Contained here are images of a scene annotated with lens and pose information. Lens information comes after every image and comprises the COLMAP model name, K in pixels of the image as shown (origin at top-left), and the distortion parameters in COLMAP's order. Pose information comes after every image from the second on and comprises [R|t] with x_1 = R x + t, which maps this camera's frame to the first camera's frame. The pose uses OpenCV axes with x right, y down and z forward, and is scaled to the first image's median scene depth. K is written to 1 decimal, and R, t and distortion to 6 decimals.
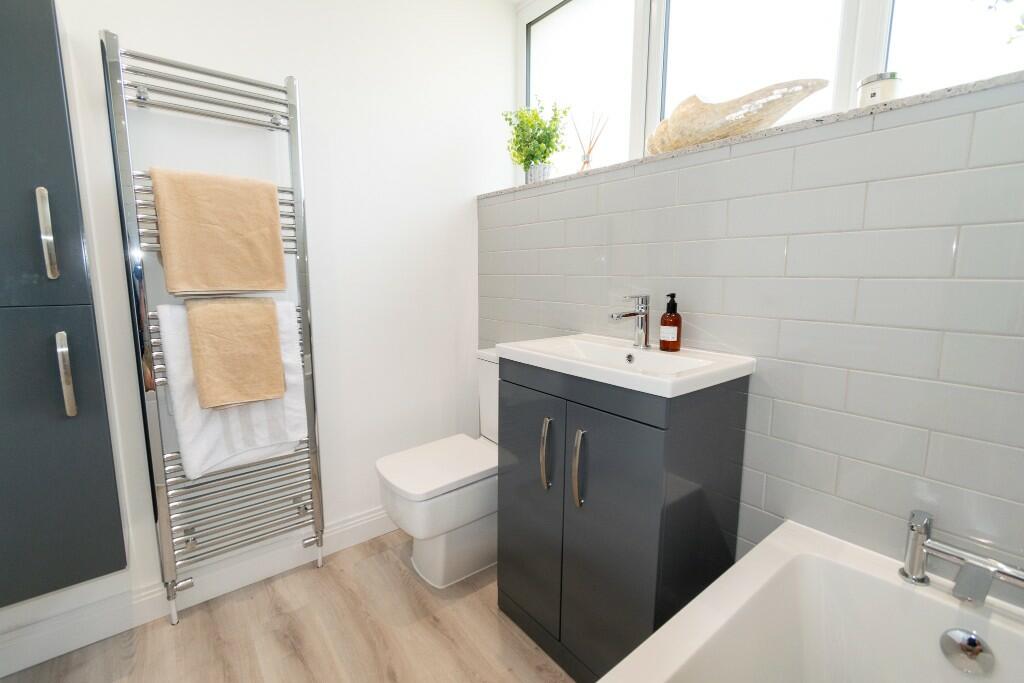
lens RADIAL K [[453.2, 0, 509.9], [0, 453.2, 339.5], [0, 0, 1]] dist [0.014679, -0.006124]
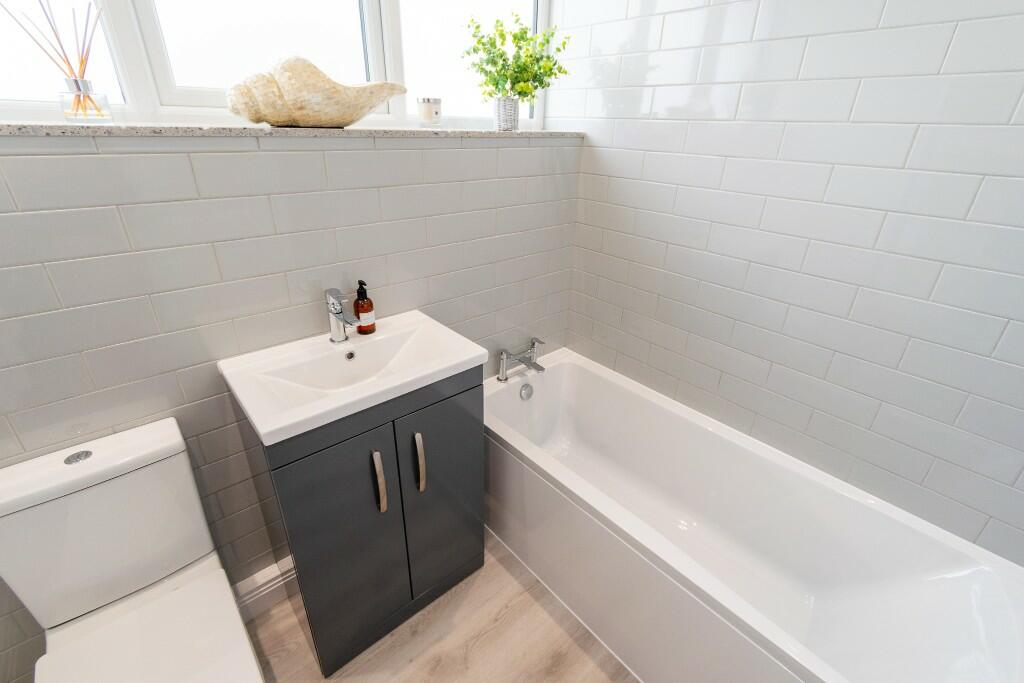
lens RADIAL K [[453.2, 0, 509.9], [0, 453.2, 339.5], [0, 0, 1]] dist [0.014679, -0.006124]
pose [[-0.039997, -0.443265, 0.895498, -0.634583], [0.120541, 0.887529, 0.444704, -0.398255], [-0.991902, 0.125731, 0.017933, 0.652140]]
